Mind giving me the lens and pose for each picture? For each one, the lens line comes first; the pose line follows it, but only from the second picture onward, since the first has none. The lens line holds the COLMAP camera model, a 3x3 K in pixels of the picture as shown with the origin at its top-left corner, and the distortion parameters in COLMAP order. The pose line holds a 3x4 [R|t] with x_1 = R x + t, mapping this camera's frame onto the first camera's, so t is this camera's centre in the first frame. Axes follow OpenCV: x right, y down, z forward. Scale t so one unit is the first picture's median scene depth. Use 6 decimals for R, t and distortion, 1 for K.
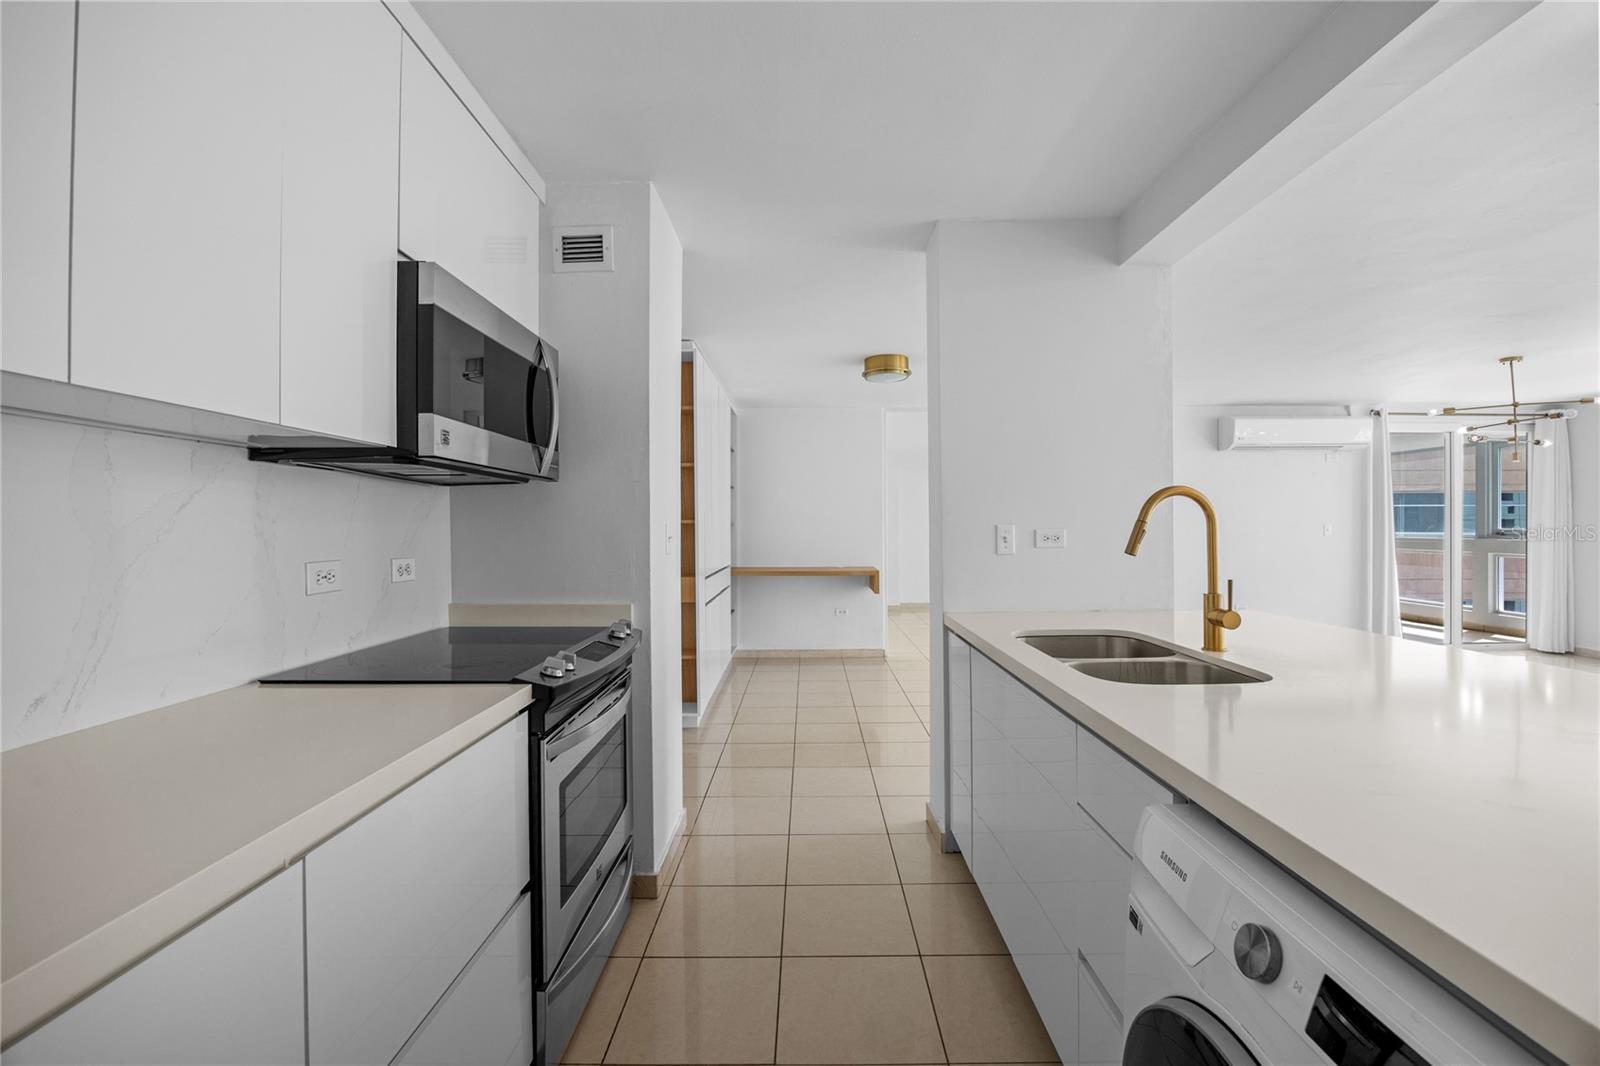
lens RADIAL K [[691.6, 0, 801.2], [0, 691.6, 526.5], [0, 0, 1]] dist [-0.014477, 0.000123]
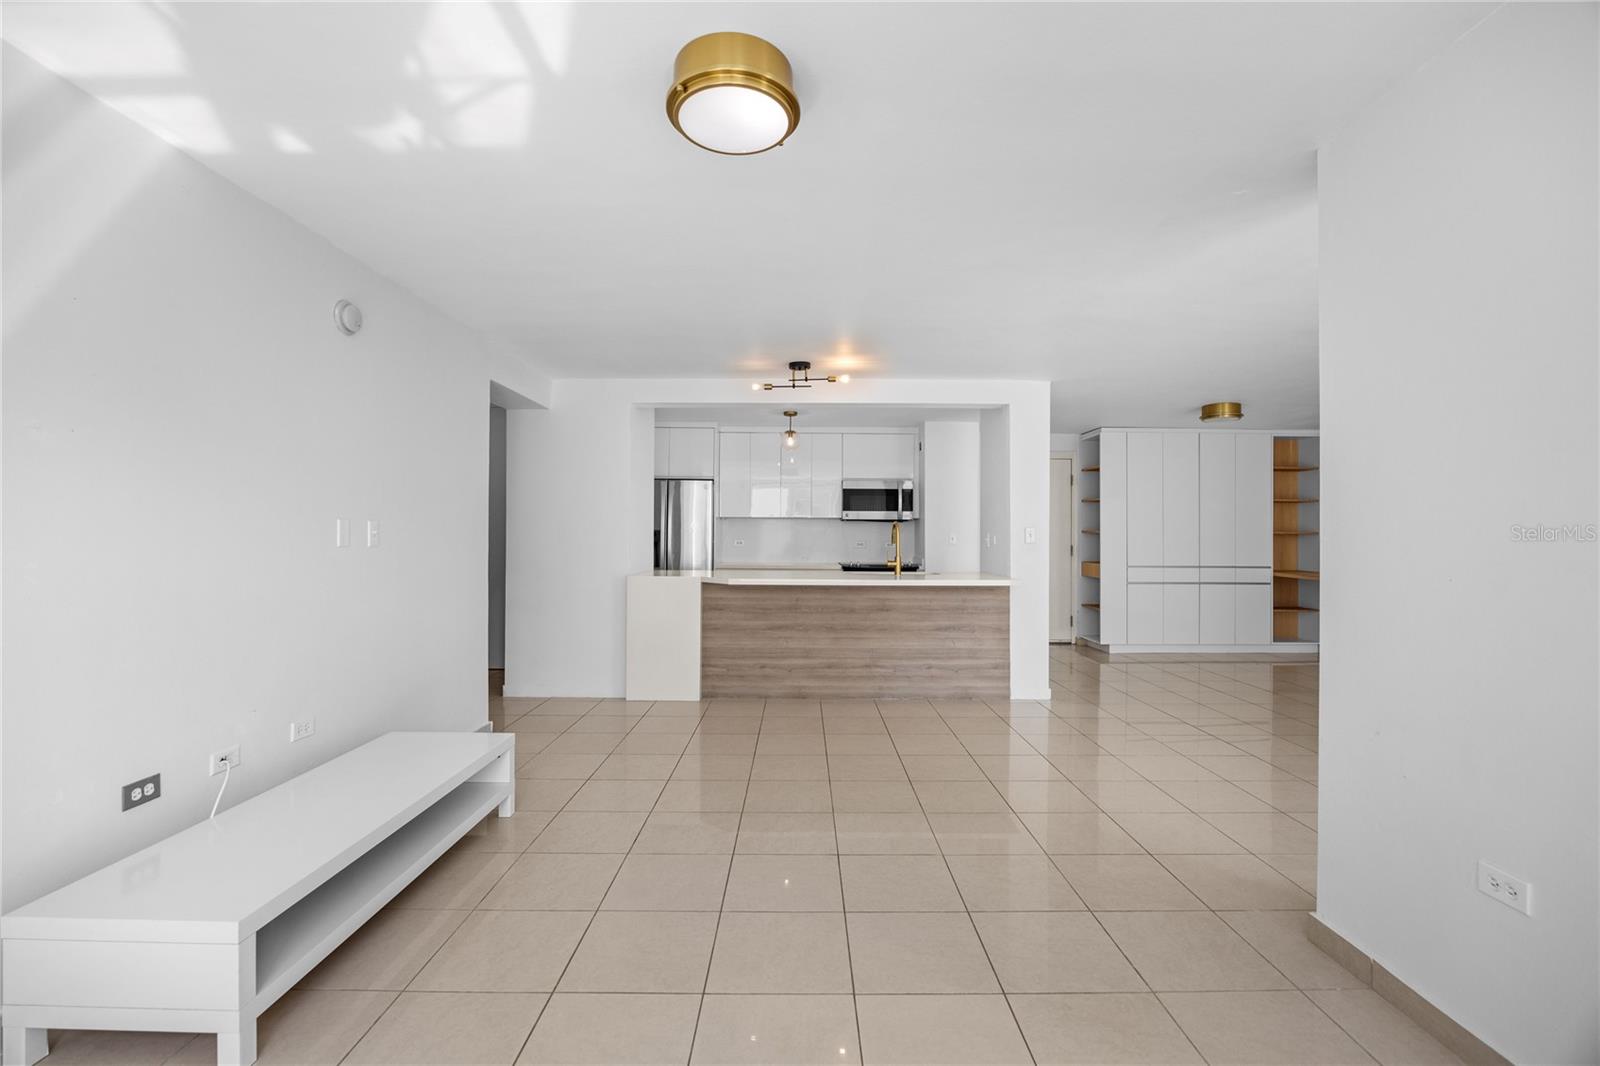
lens RADIAL K [[691.6, 0, 801.2], [0, 691.6, 526.5], [0, 0, 1]] dist [-0.014477, 0.000123]
pose [[0.014643, -0.006199, -0.999874, 1.603162], [-0.004767, 0.999969, -0.006270, -0.006229], [0.999881, 0.004858, 0.014613, 0.224659]]
